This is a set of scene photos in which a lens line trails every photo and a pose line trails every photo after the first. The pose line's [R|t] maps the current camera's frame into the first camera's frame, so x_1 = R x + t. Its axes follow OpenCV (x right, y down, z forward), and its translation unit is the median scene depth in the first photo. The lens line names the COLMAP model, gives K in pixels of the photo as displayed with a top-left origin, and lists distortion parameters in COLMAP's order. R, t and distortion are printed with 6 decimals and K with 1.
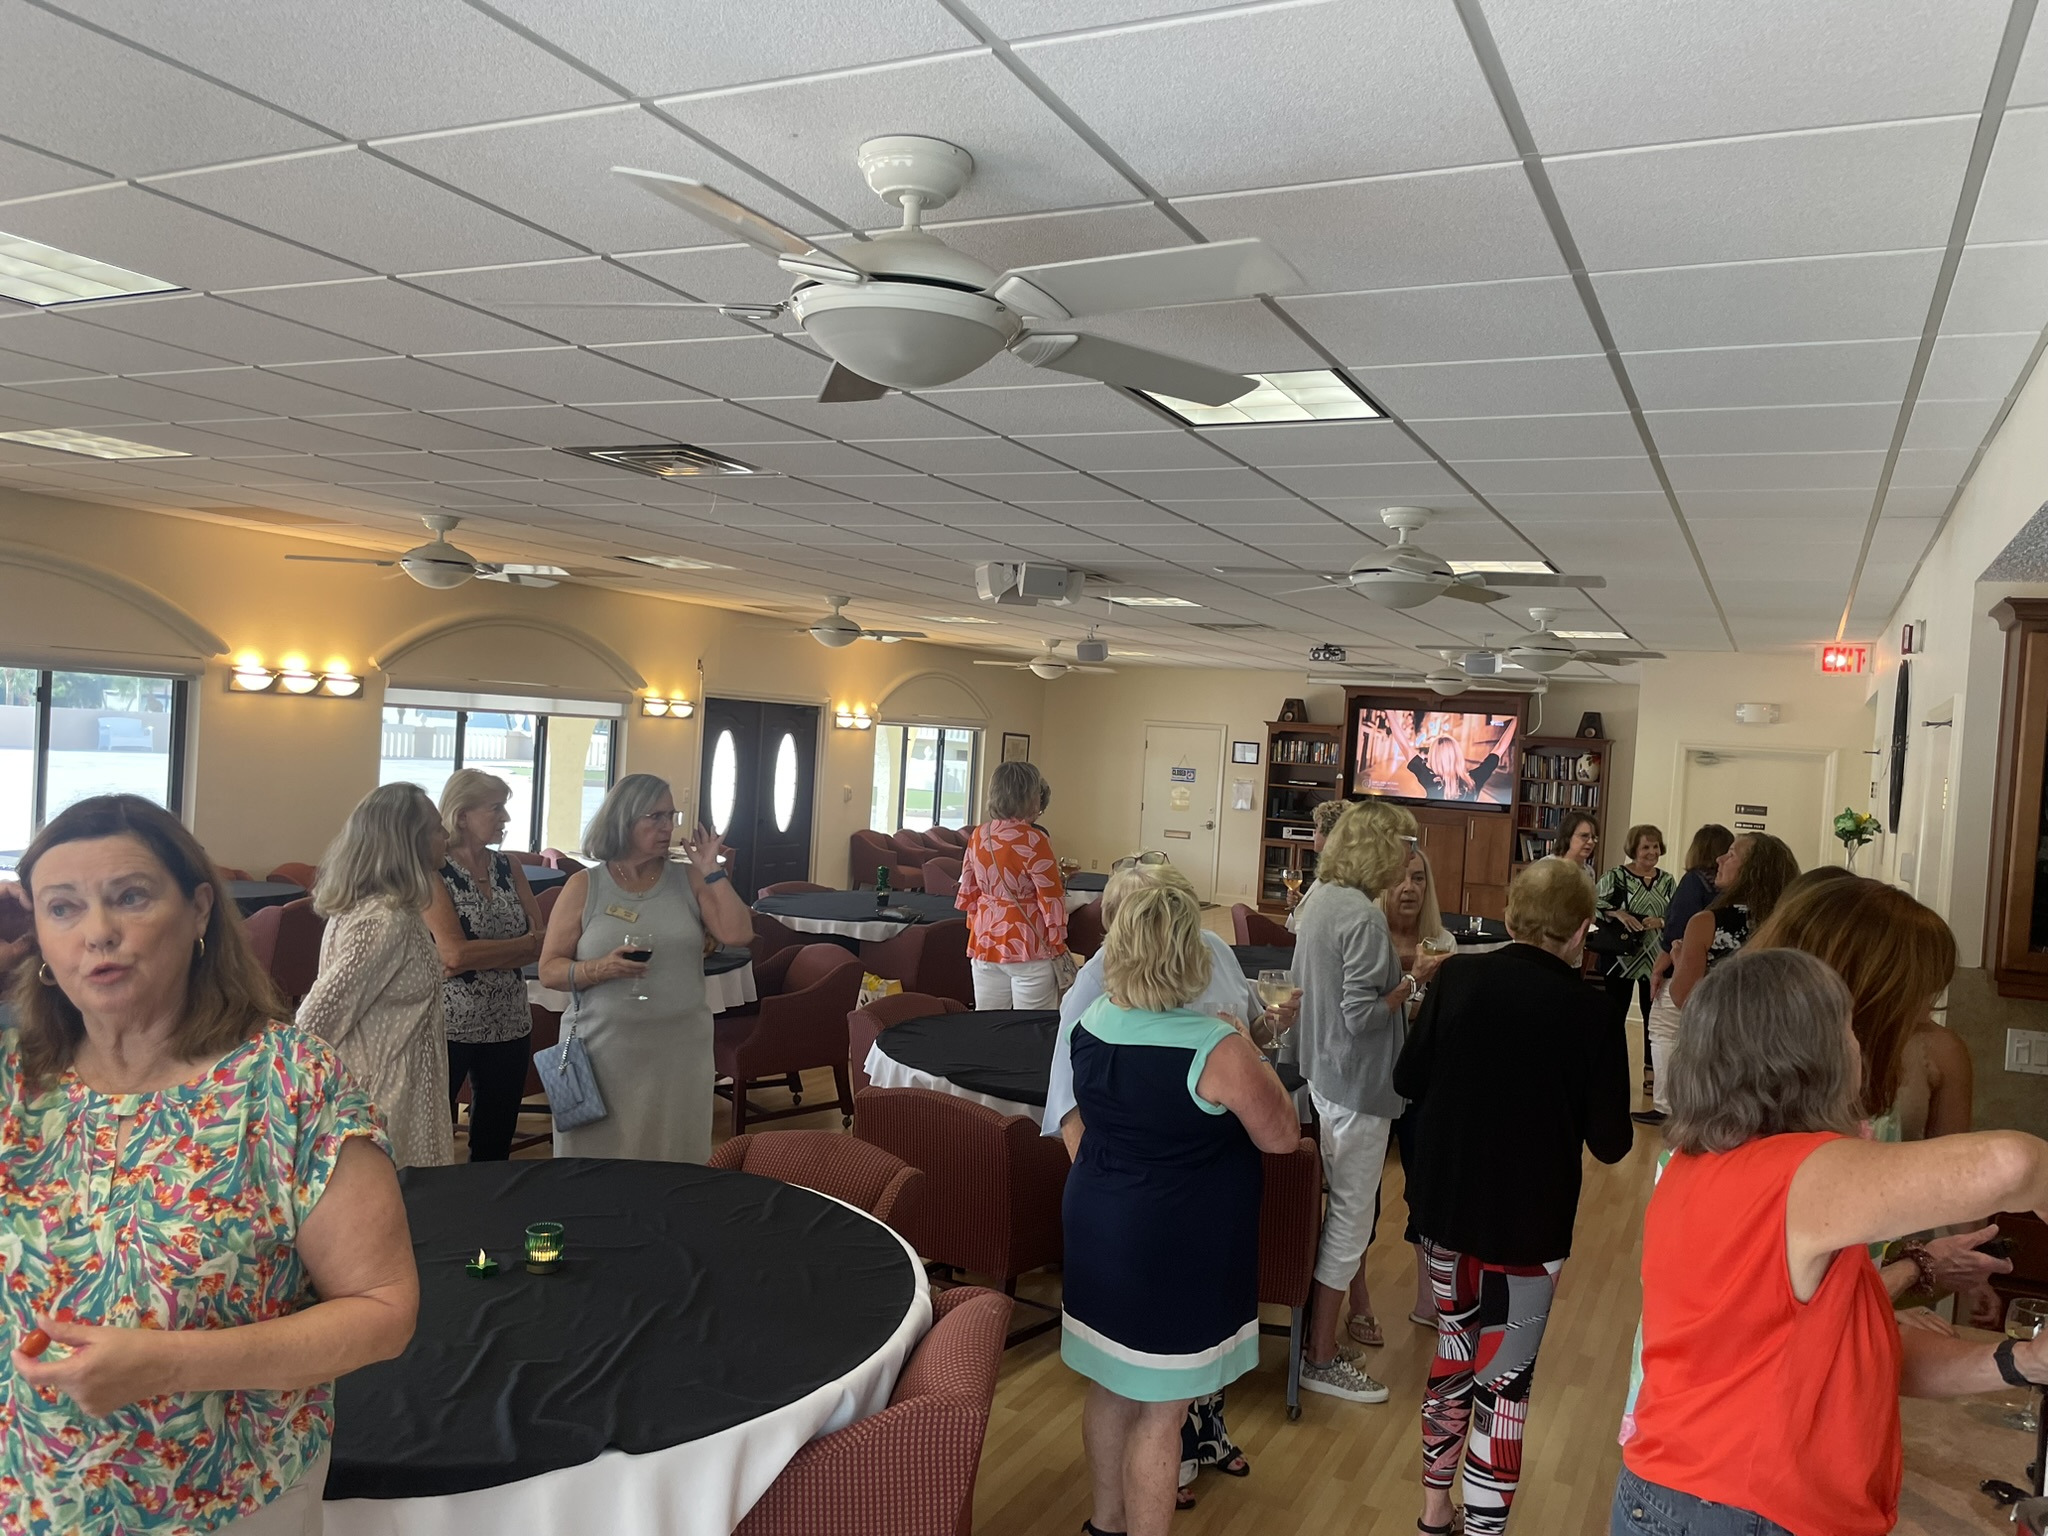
lens RADIAL K [[1594.7, 0, 1024.0], [0, 1594.7, 768.0], [0, 0, 1]] dist [0.005787, -0.001510]
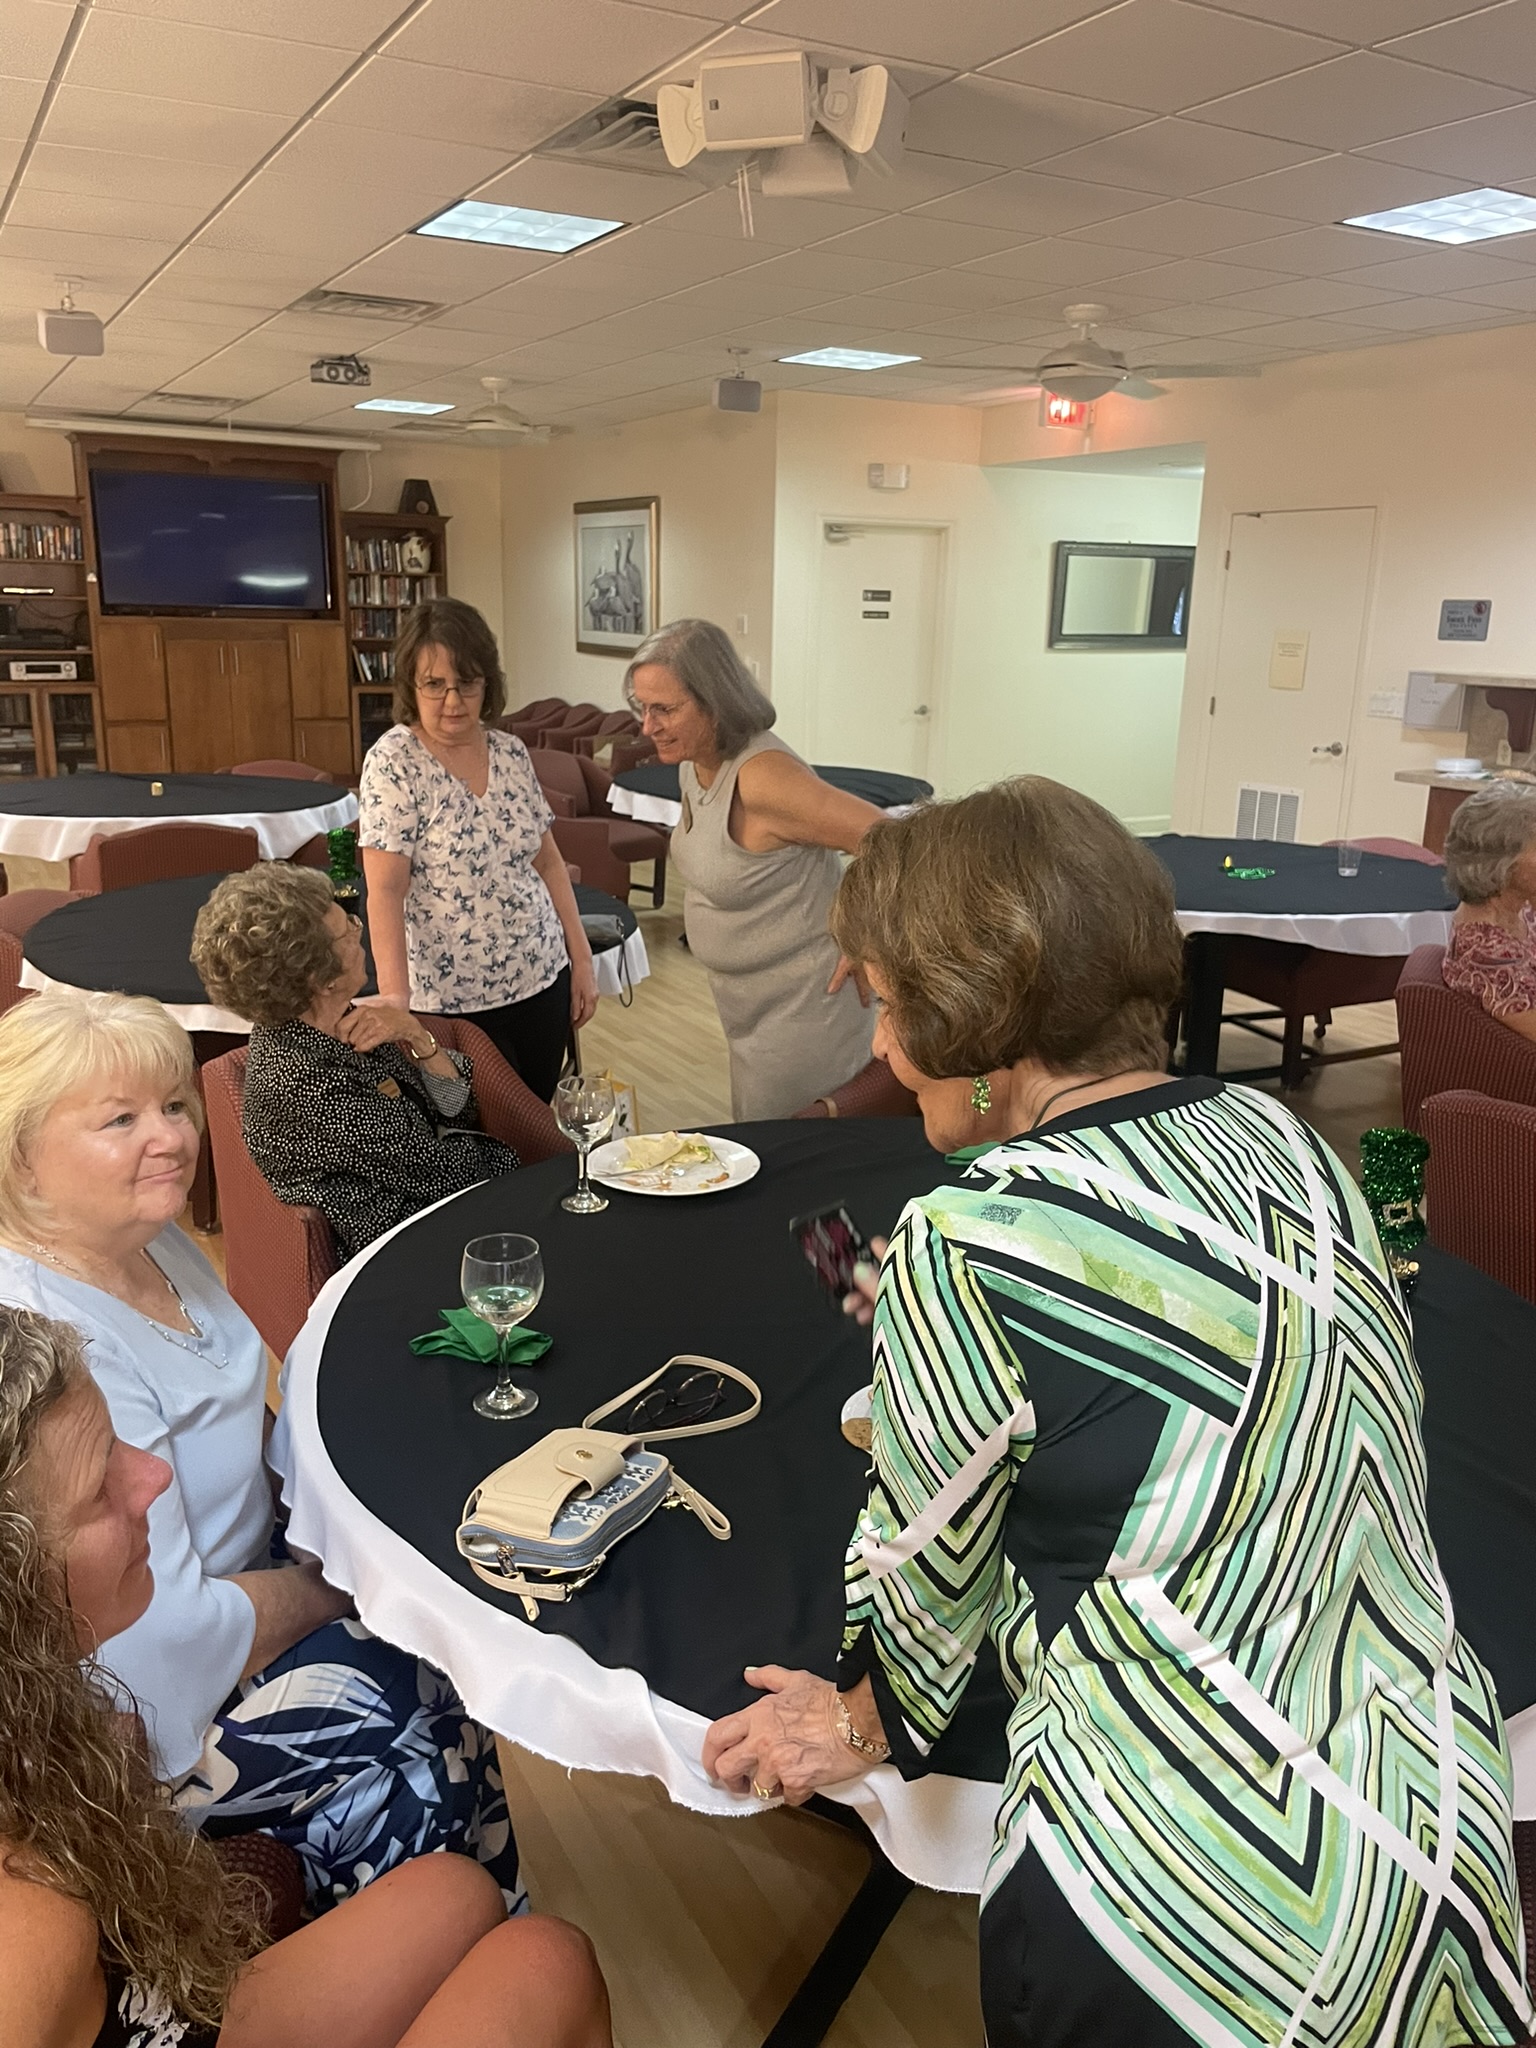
lens RADIAL K [[1594.7, 0, 768.0], [0, 1594.7, 1024.0], [0, 0, 1]] dist [0.005787, -0.001510]
pose [[0.573939, -0.255310, 0.778082, -0.245362], [0.028372, 0.955786, 0.292691, -0.004799], [-0.818407, -0.145911, 0.555806, 0.434767]]
